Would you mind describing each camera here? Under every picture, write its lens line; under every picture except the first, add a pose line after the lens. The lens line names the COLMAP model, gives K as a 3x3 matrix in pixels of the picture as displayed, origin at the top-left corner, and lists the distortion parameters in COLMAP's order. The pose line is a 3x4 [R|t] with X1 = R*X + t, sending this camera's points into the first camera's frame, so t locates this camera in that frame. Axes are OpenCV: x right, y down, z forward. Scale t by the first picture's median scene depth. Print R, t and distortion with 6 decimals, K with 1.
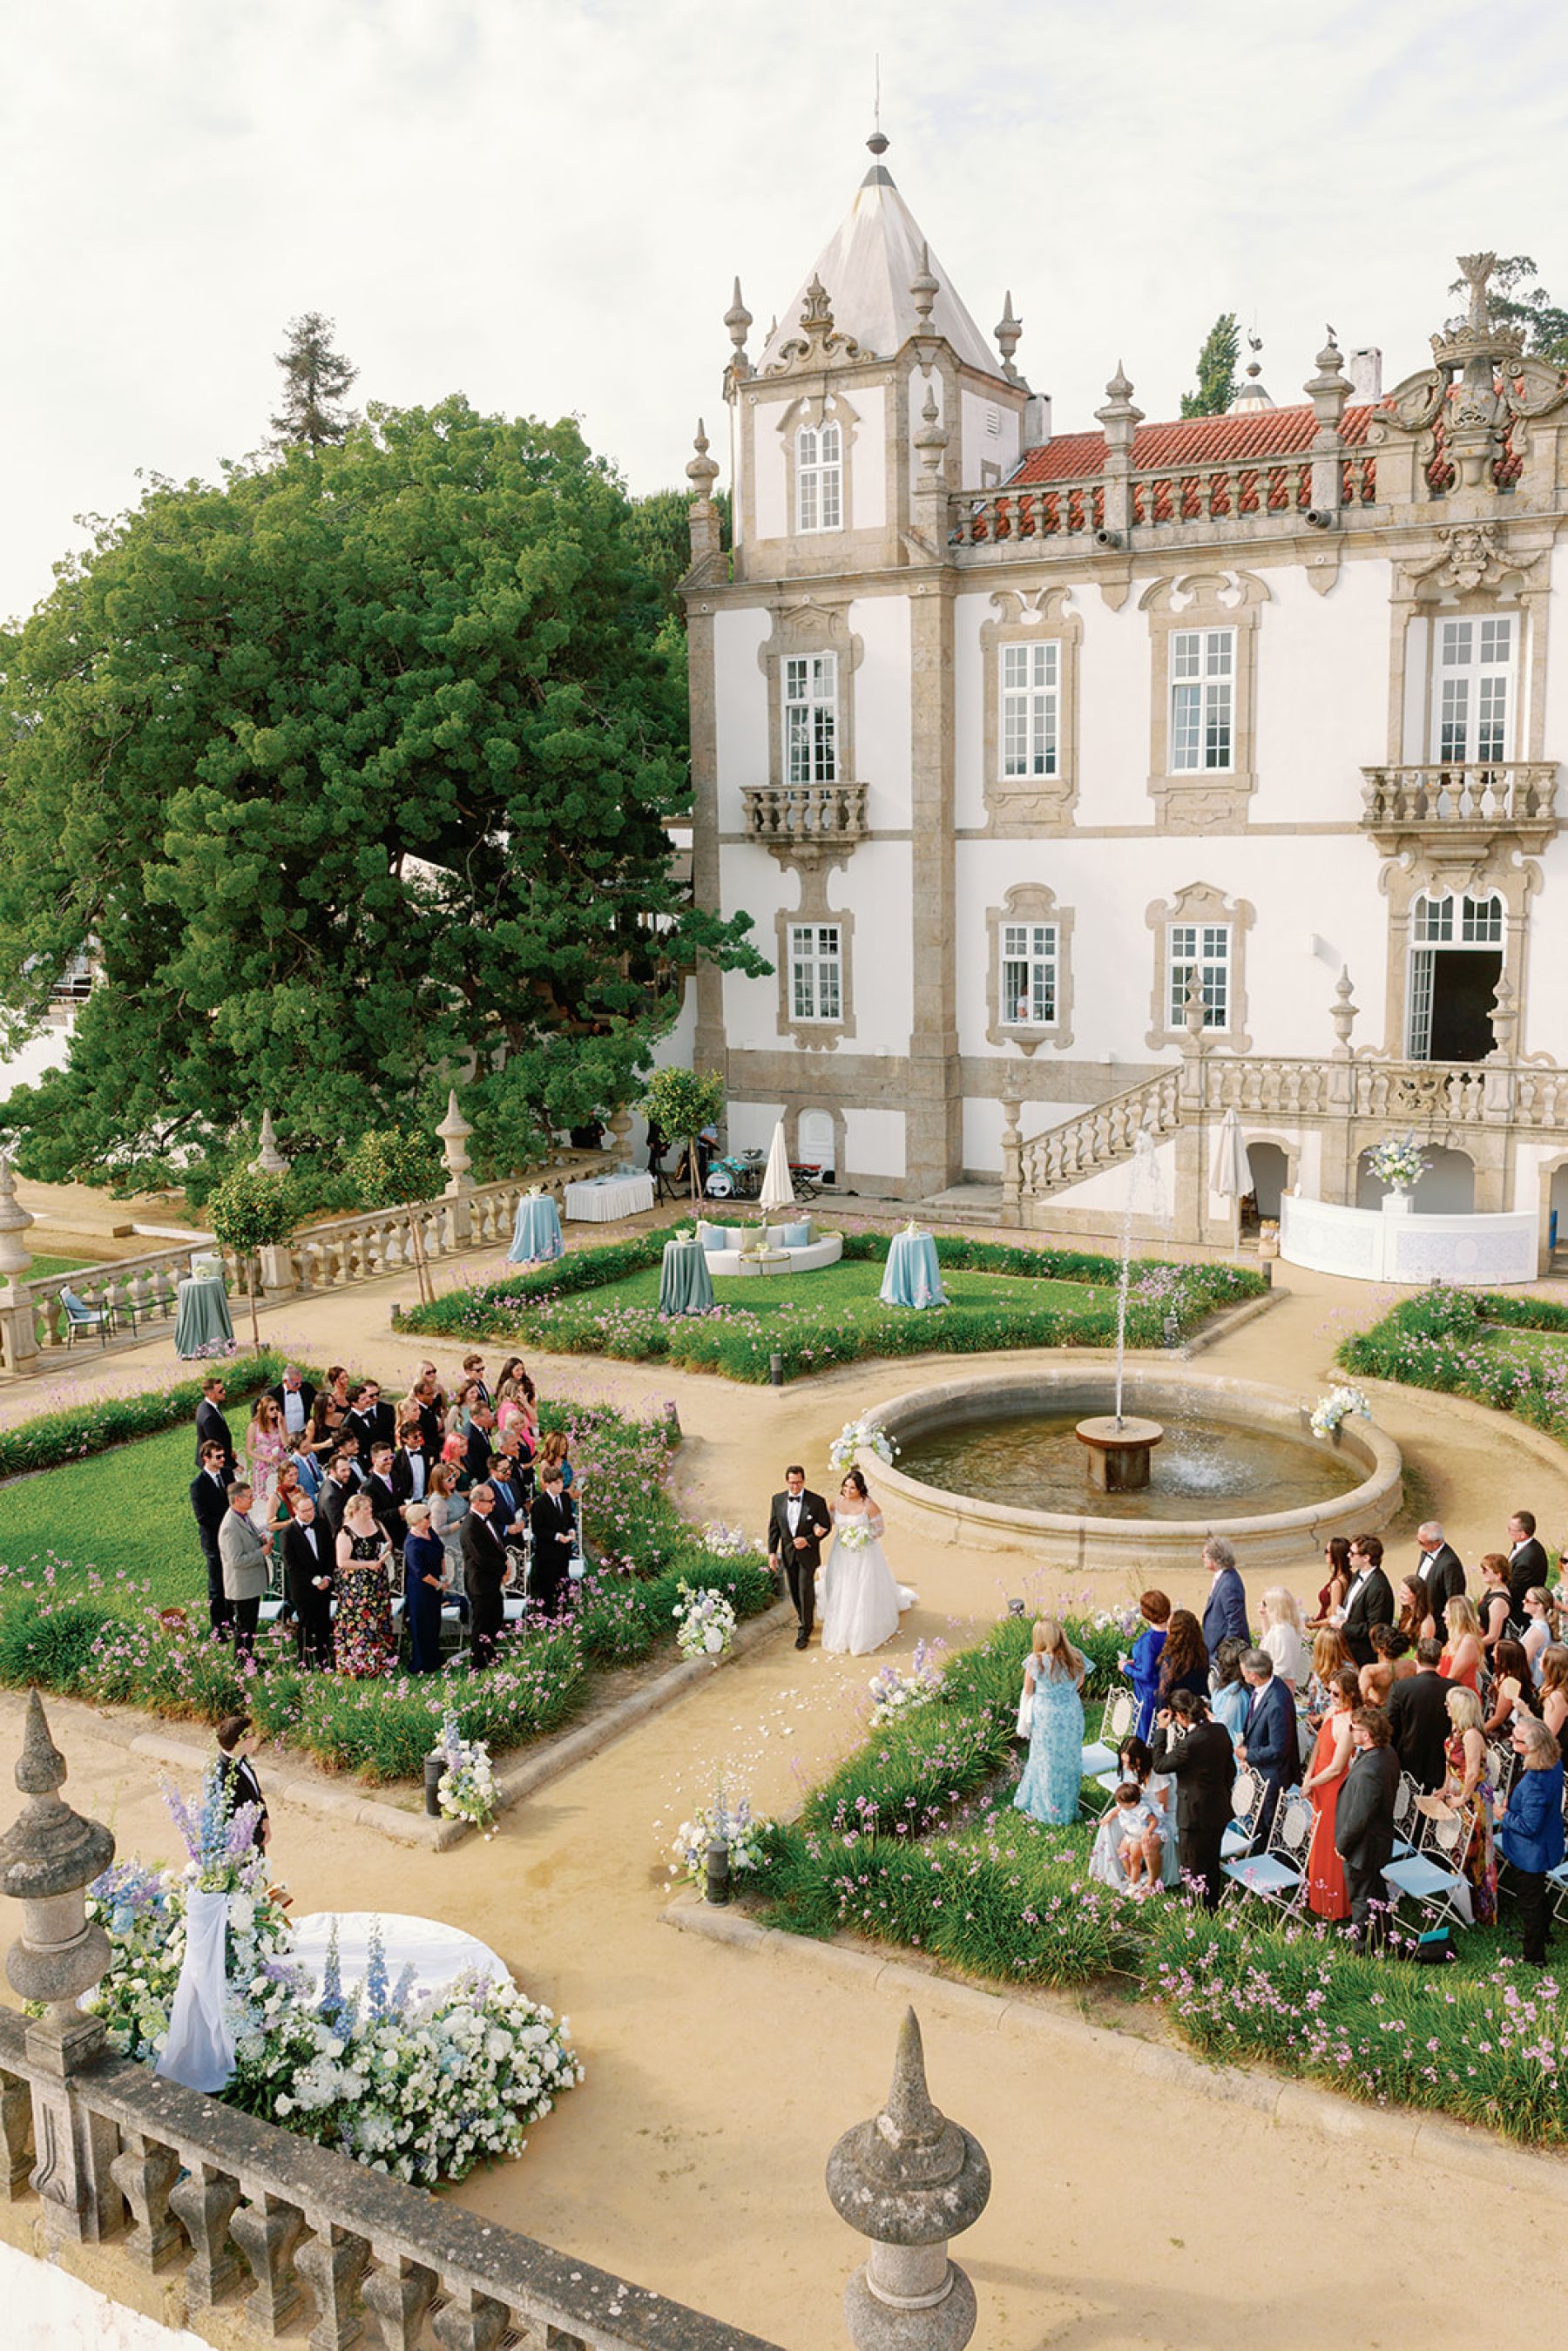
lens RADIAL K [[2036.9, 0, 784.0], [0, 2036.9, 1175.5], [0, 0, 1]] dist [0.065589, -0.229560]
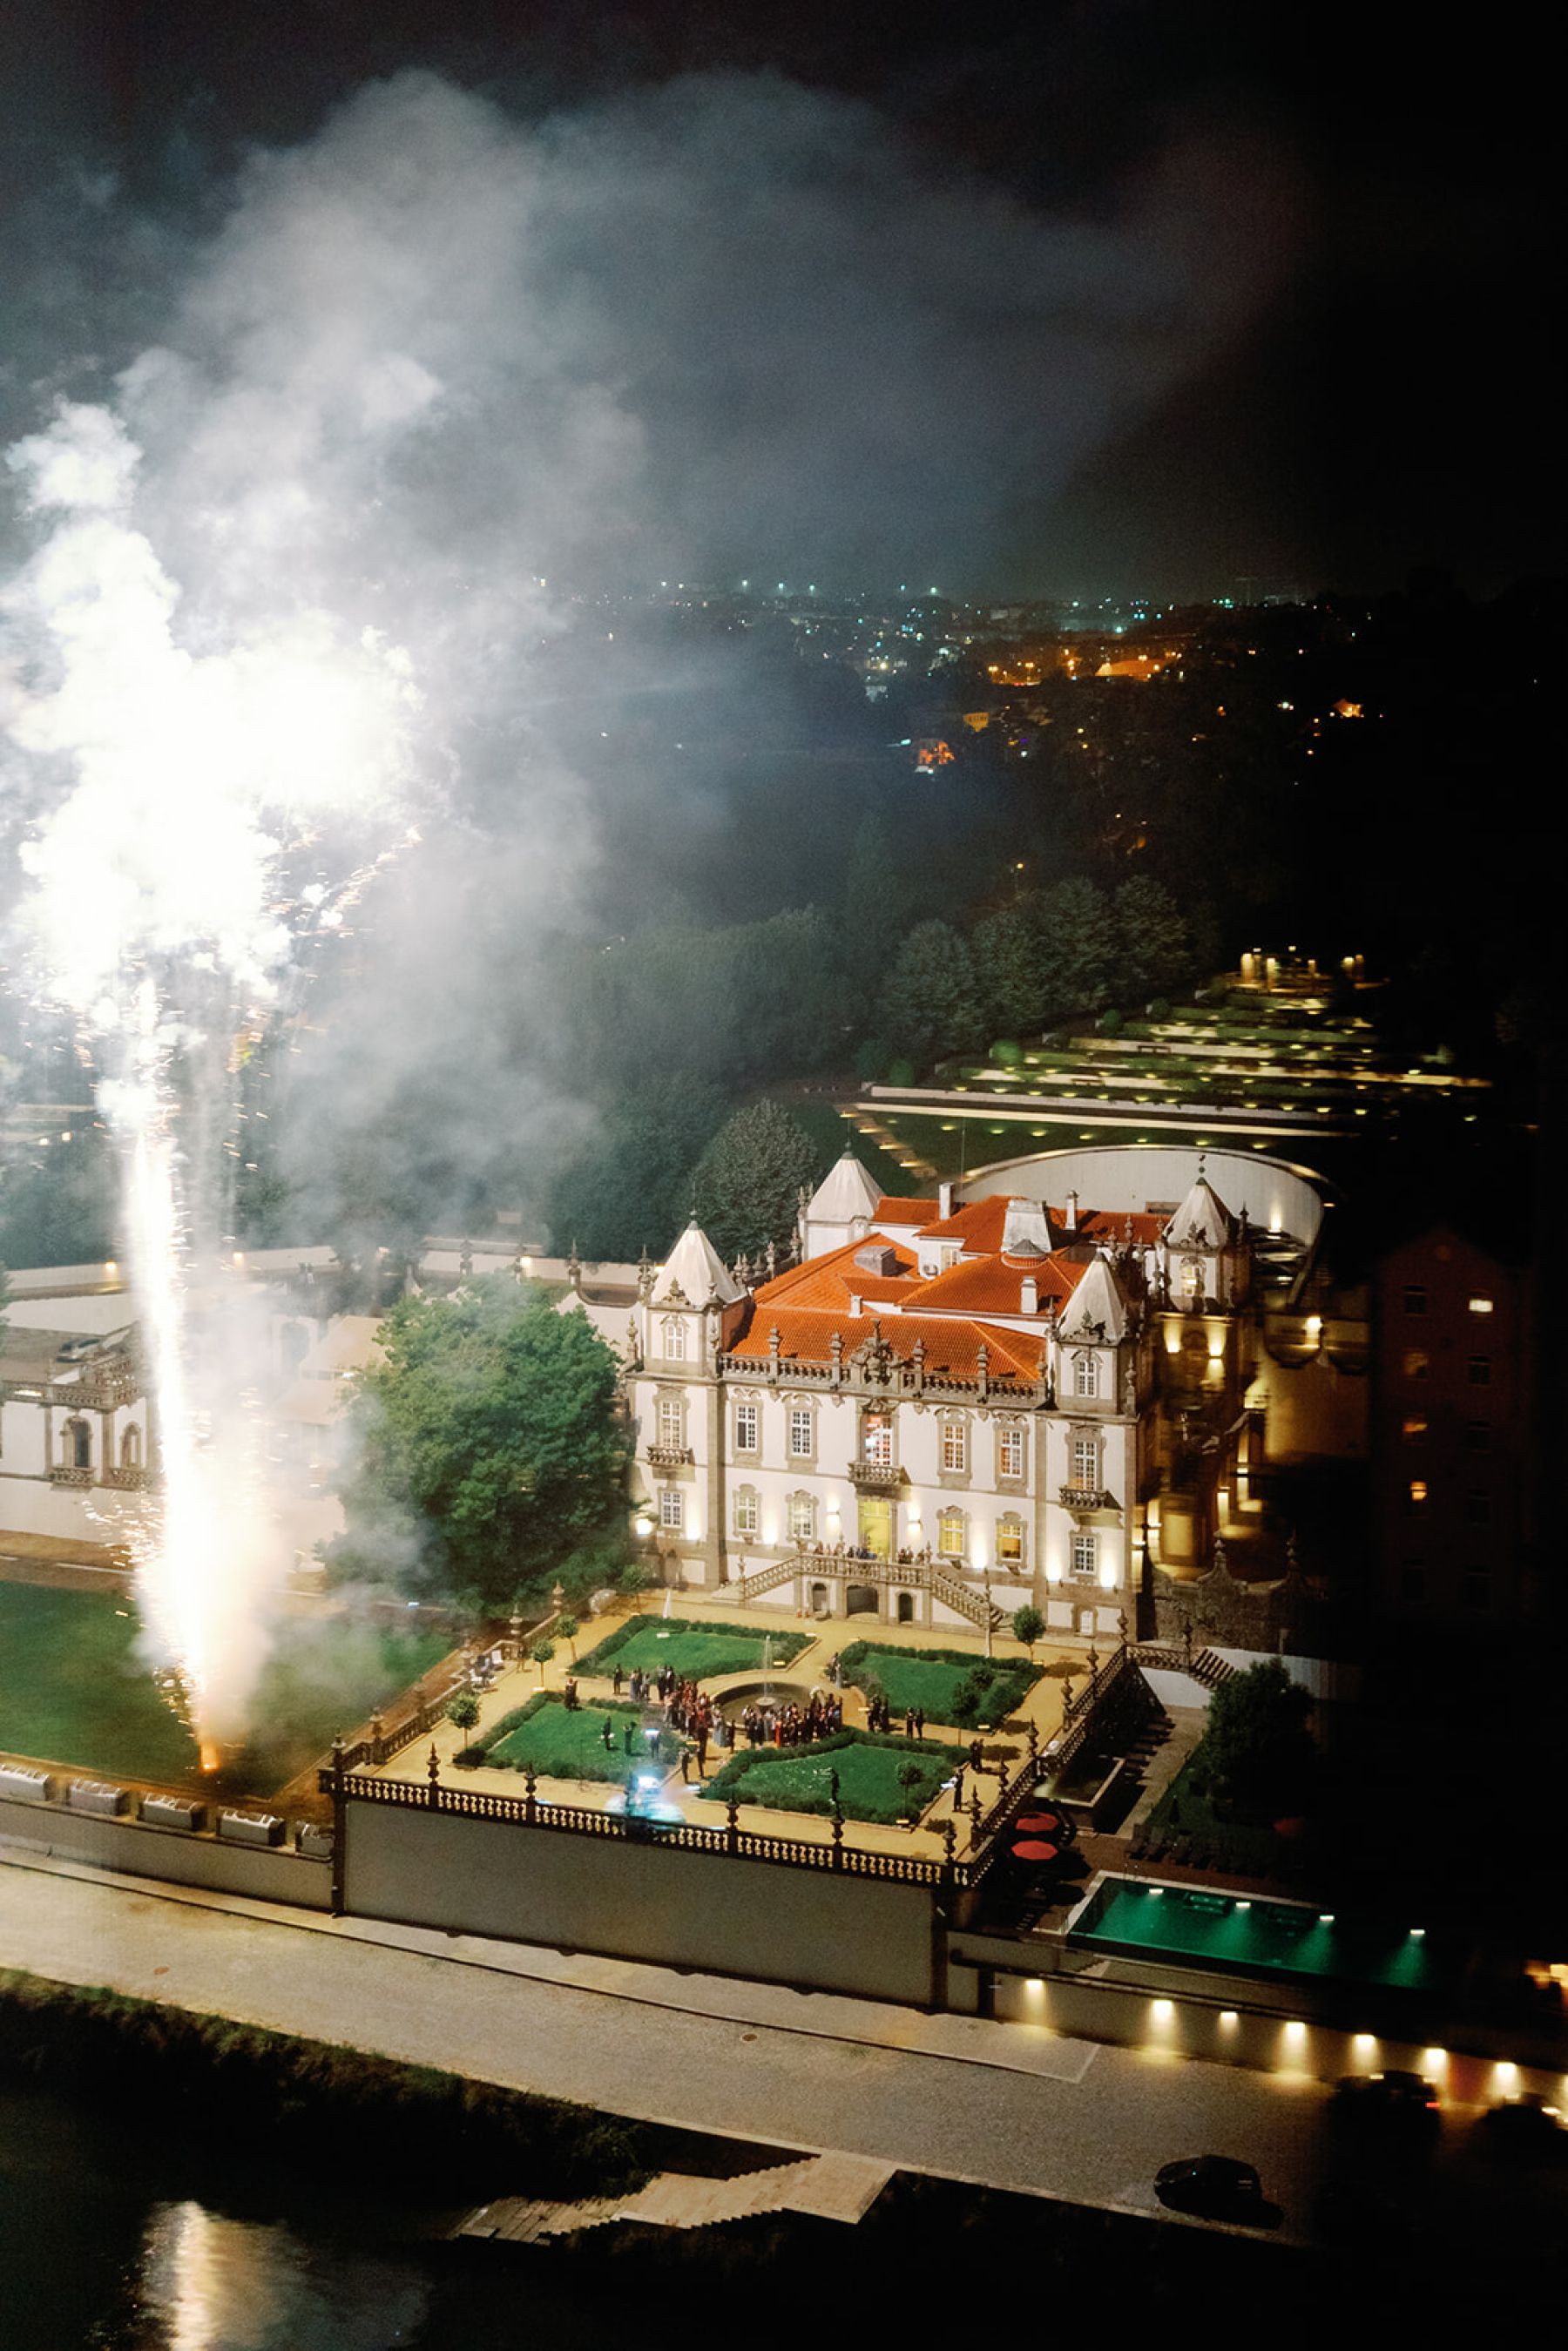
lens RADIAL K [[2718.0, 0, 1107.1], [0, 2718.0, 653.2], [0, 0, 1]] dist [0.007466, -0.025005]
pose [[0.970133, 0.011896, 0.242283, -0.363052], [0.024469, 0.988904, -0.146529, -0.783971], [-0.241337, 0.148081, 0.959077, -3.268001]]
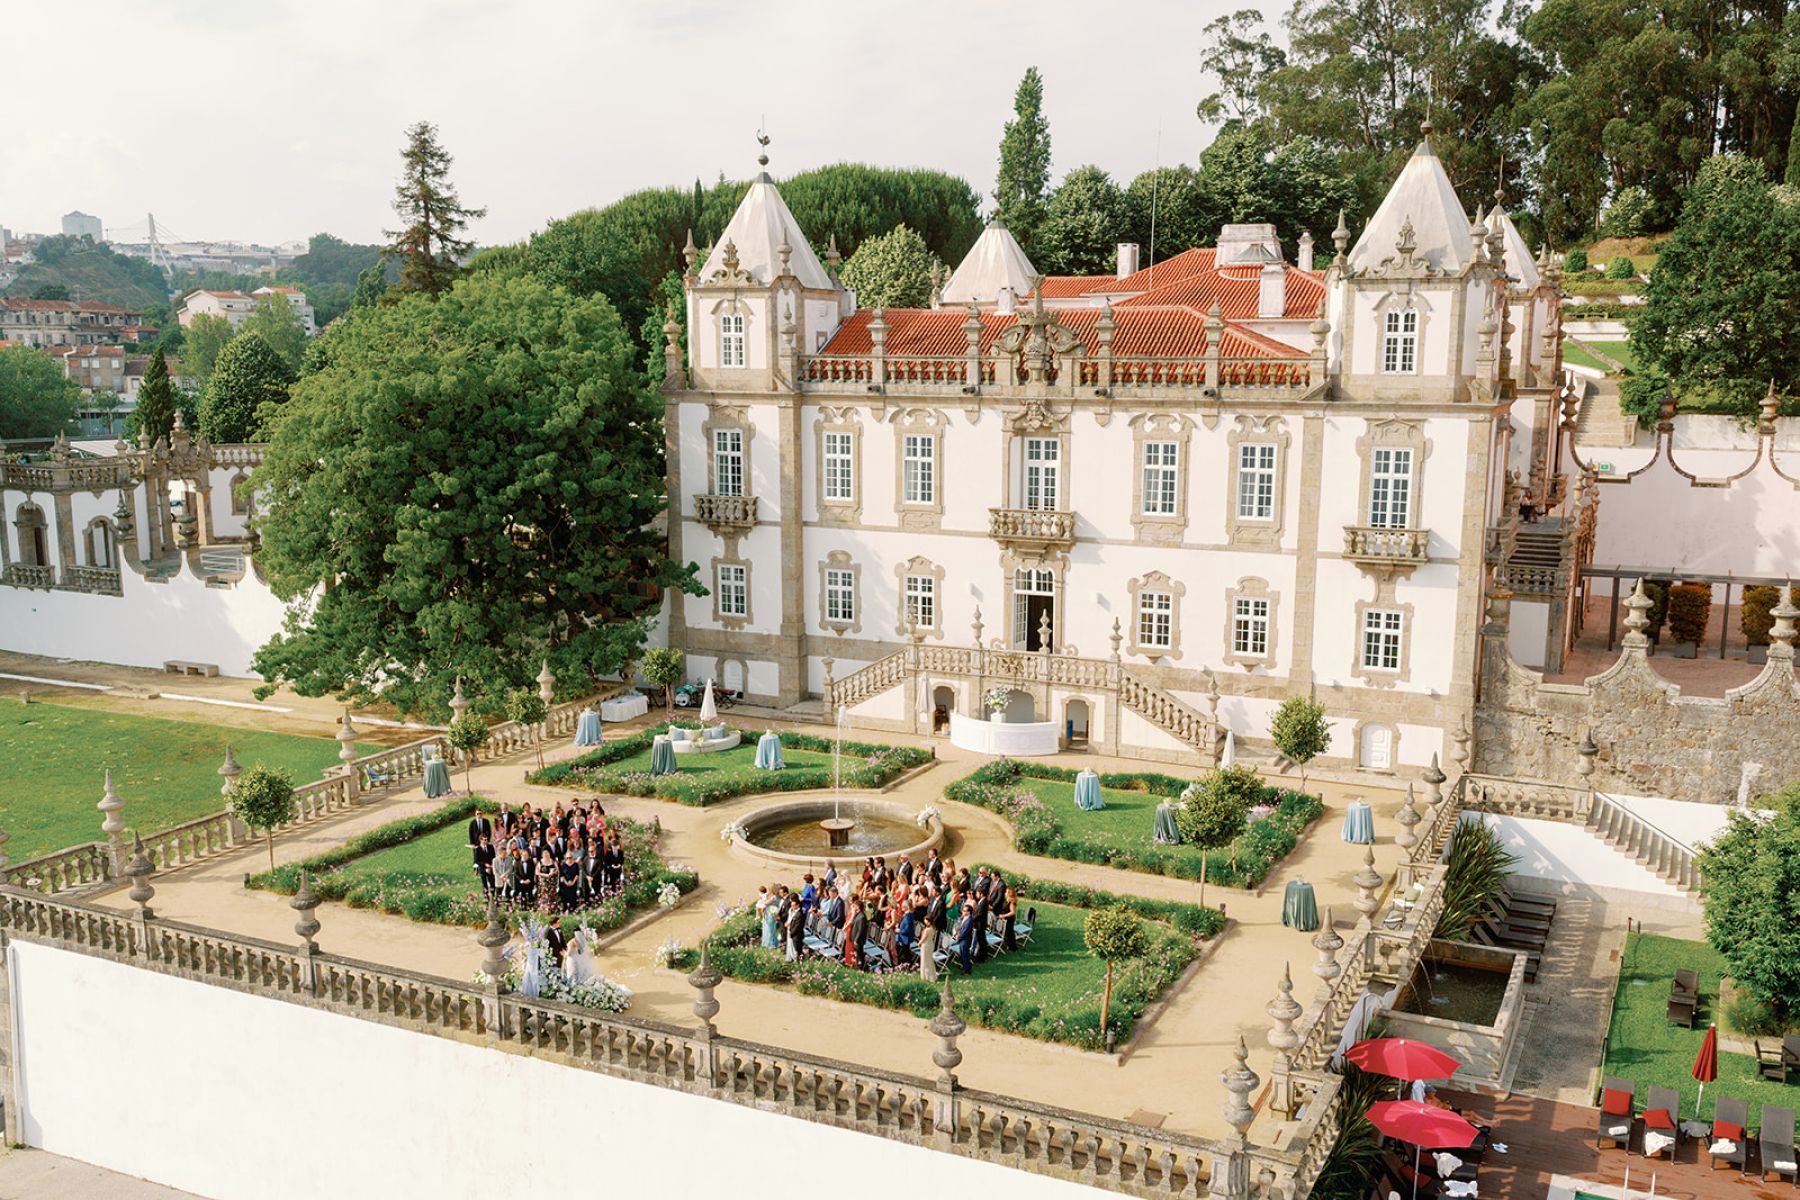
lens RADIAL K [[1654.0, 0, 932.9], [0, 1654.0, 643.6], [0, 0, 1]] dist [0.125944, -0.410611]
pose [[0.993968, 0.000345, 0.109668, 0.035582], [-0.001976, 0.999889, 0.014770, -0.080042], [-0.109650, -0.014897, 0.993859, -0.647839]]
